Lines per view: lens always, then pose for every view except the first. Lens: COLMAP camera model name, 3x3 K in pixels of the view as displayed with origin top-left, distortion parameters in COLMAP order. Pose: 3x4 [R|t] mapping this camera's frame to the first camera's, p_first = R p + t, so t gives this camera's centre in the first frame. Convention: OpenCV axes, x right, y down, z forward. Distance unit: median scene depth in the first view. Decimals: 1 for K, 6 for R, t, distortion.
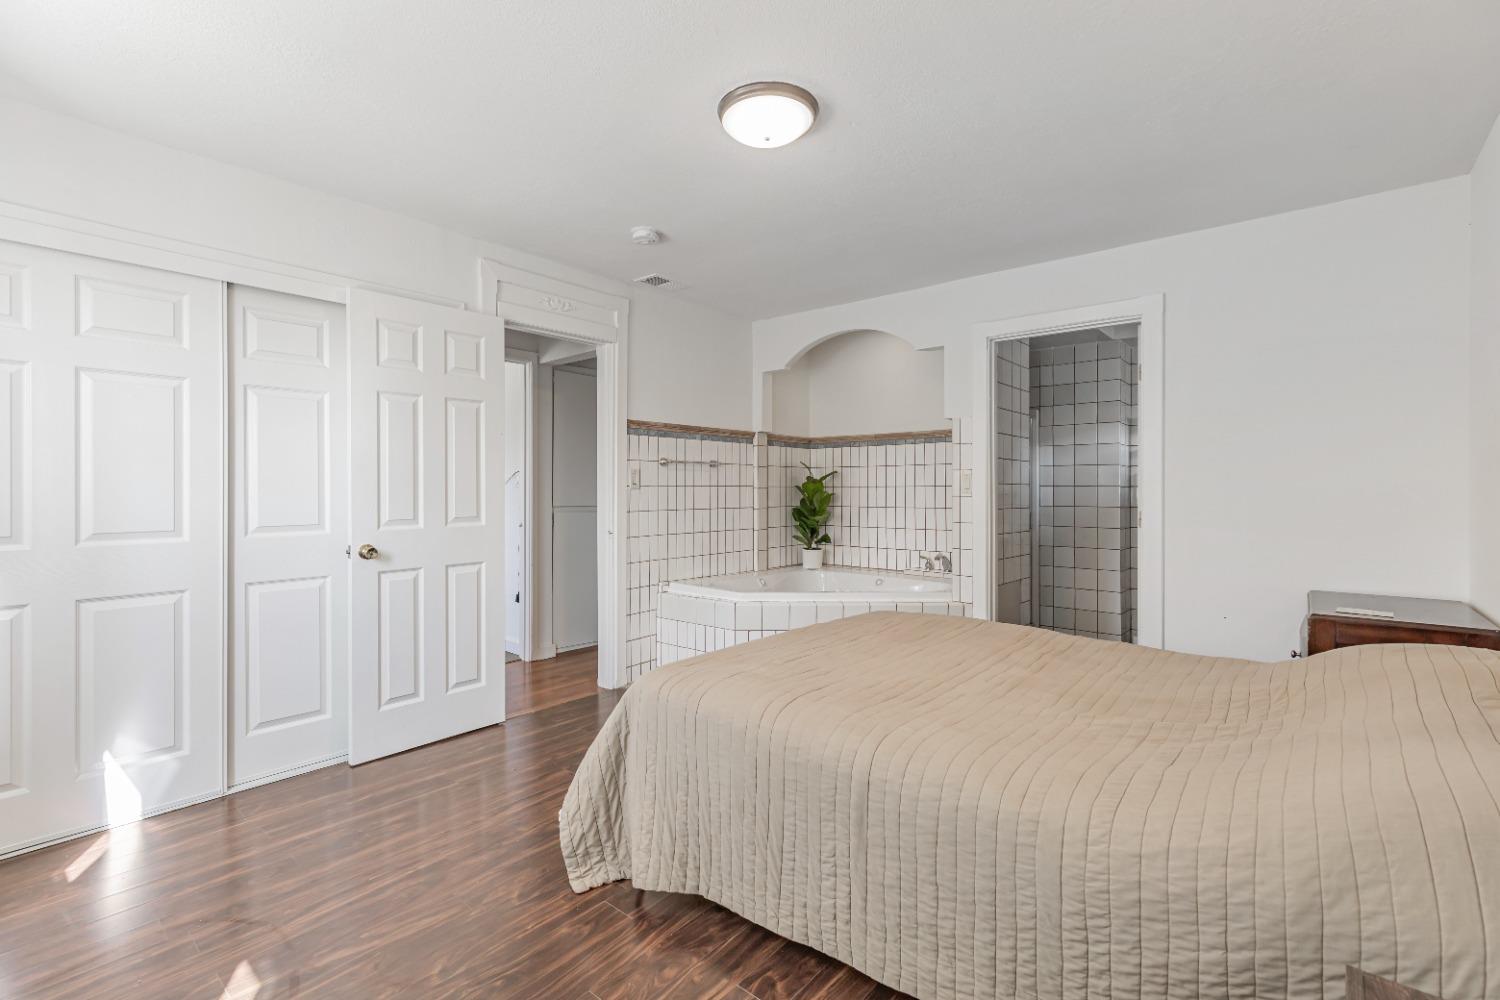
lens RADIAL K [[687.8, 0, 751.7], [0, 687.8, 490.5], [0, 0, 1]] dist [-0.000444, -0.000182]
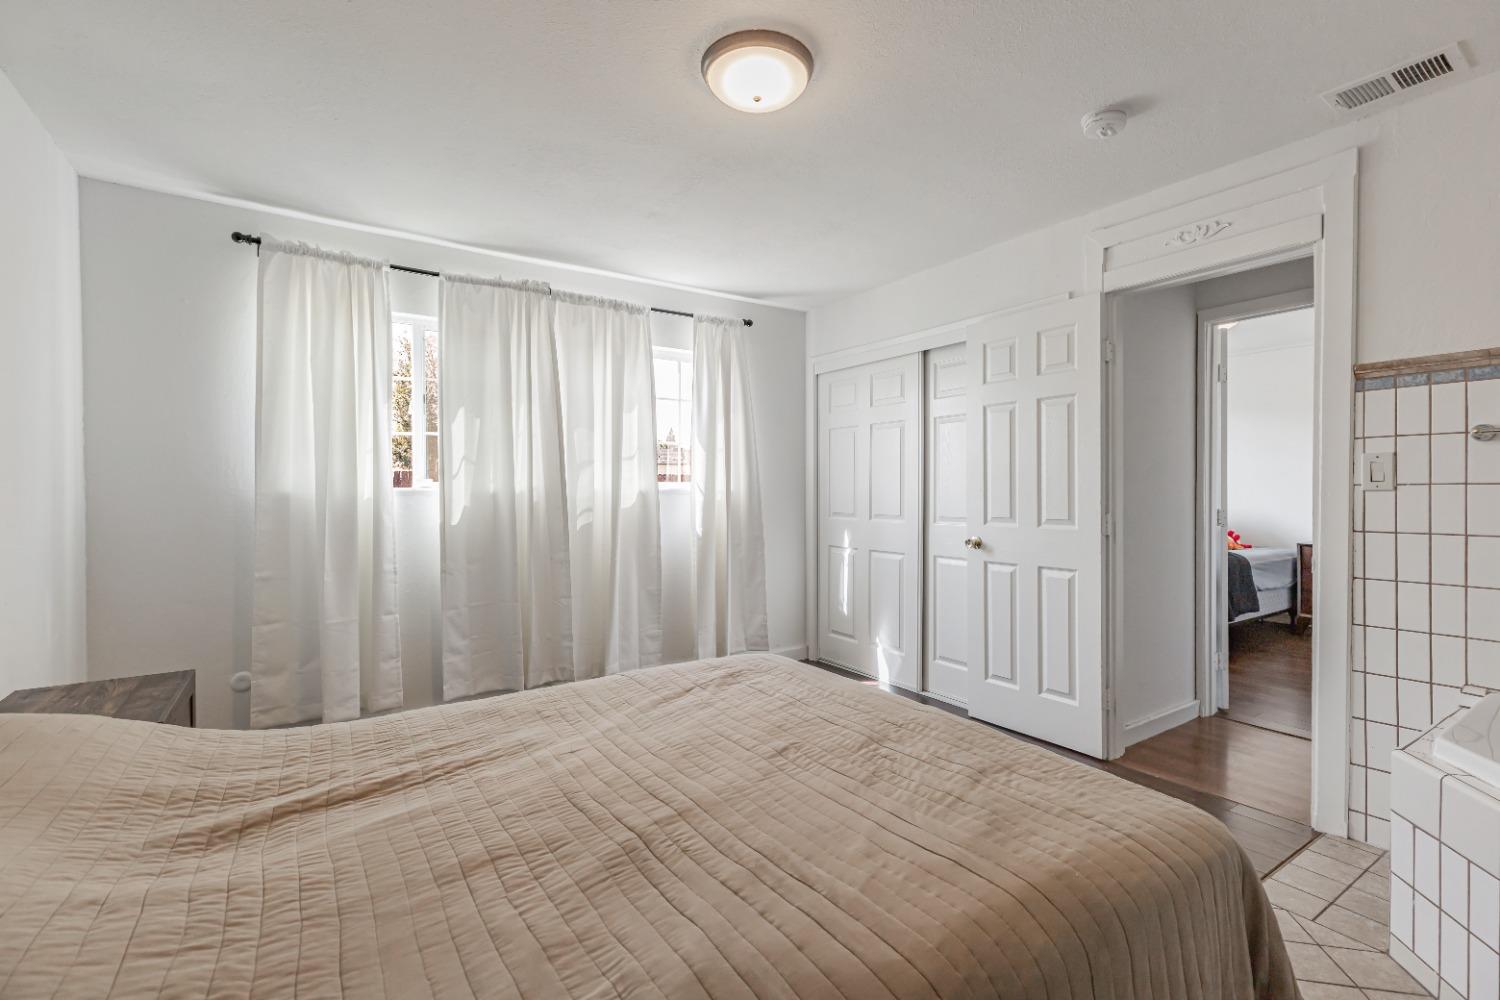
lens RADIAL K [[687.8, 0, 753.3], [0, 687.8, 497.8], [0, 0, 1]] dist [-0.000444, -0.000182]
pose [[-0.298881, 0.015363, -0.954167, 0.632057], [0.000764, 0.999874, 0.015859, -0.006995], [0.954290, 0.004011, -0.298855, 0.900415]]
